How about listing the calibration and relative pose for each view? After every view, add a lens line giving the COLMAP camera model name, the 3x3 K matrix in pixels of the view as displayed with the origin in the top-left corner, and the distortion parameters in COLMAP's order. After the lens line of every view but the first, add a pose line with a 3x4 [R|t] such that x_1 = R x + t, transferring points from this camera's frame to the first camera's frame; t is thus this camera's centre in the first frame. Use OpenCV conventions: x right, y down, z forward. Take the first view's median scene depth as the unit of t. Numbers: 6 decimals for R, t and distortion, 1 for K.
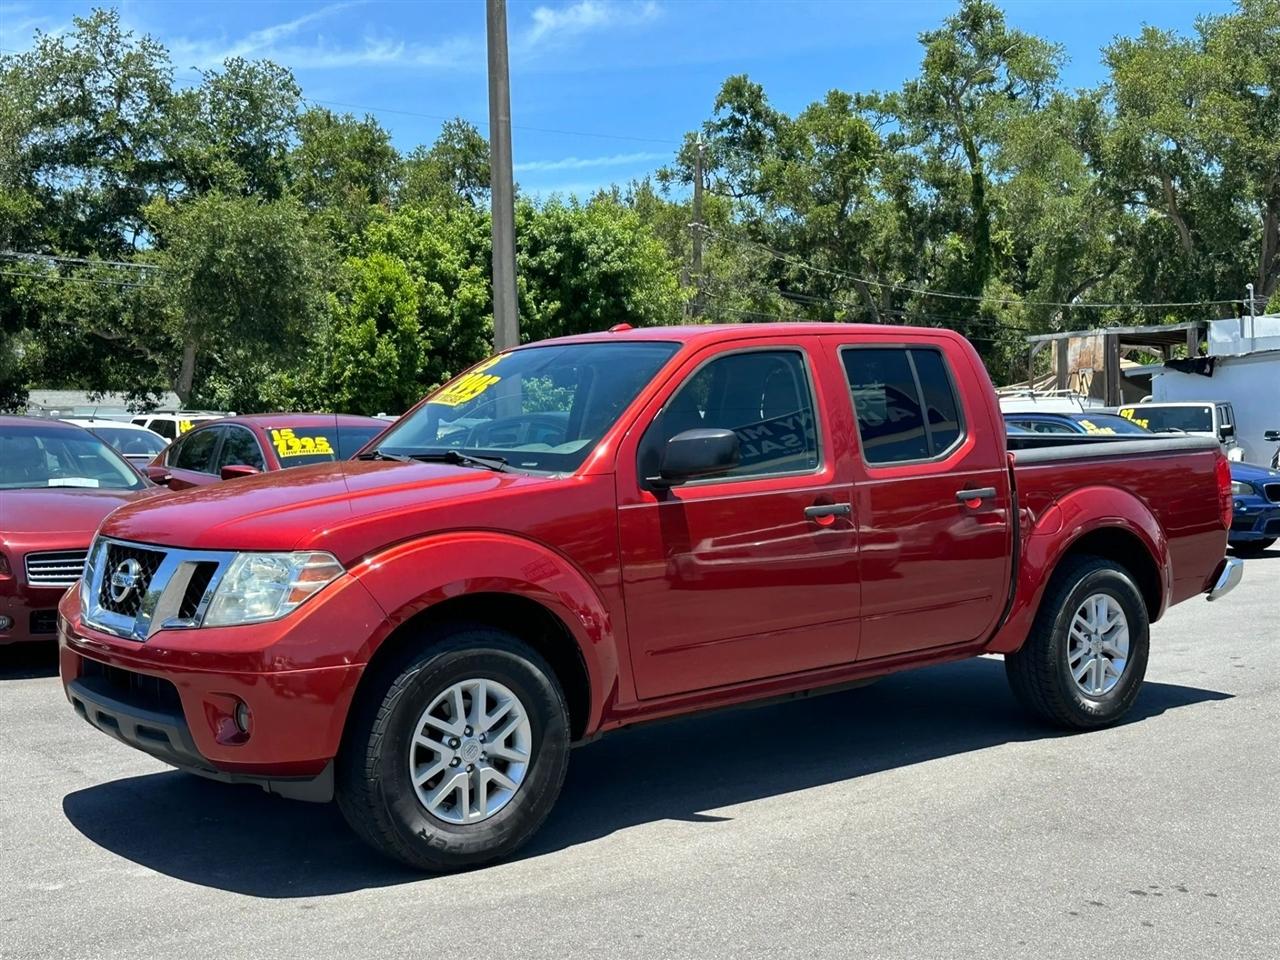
lens RADIAL K [[1554.3, 0, 640.0], [0, 1554.3, 480.0], [0, 0, 1]] dist [0.191065, -0.406215]
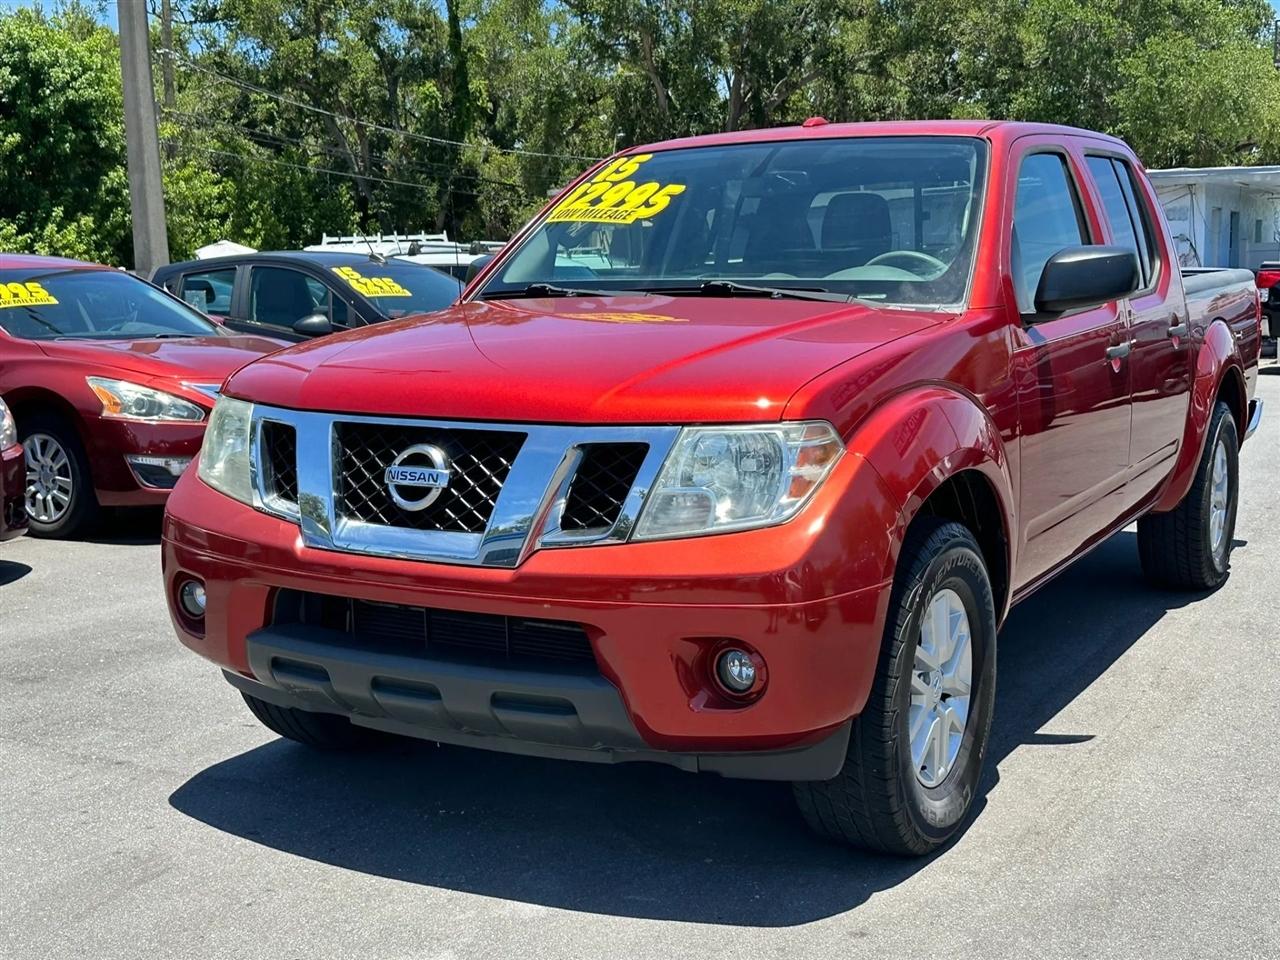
lens RADIAL K [[1571.6, 0, 662.3], [0, 1571.6, 482.6], [0, 0, 1]] dist [0.221166, -0.521268]
pose [[0.928707, -0.051451, 0.367226, -0.060690], [0.018813, 0.995589, 0.091912, 0.000956], [-0.370336, -0.078451, 0.925579, 0.045627]]
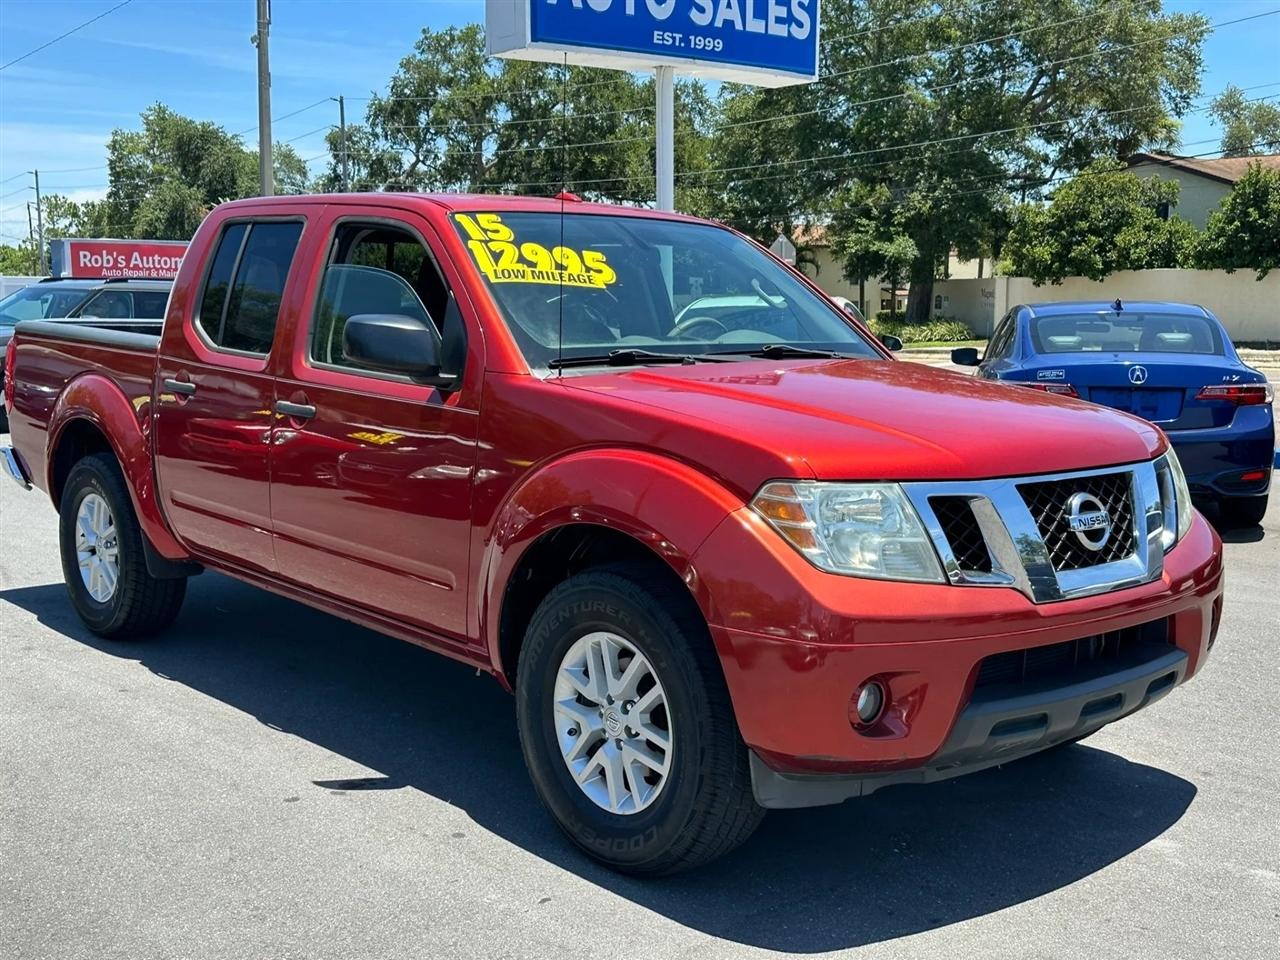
lens RADIAL K [[1429.2, 0, 637.6], [0, 1429.2, 477.8], [0, 0, 1]] dist [0.218579, -0.522474]
pose [[-0.042533, -0.115555, 0.992390, -0.129126], [0.033690, 0.992558, 0.117019, -0.005896], [-0.998527, 0.038411, -0.038323, 0.159400]]
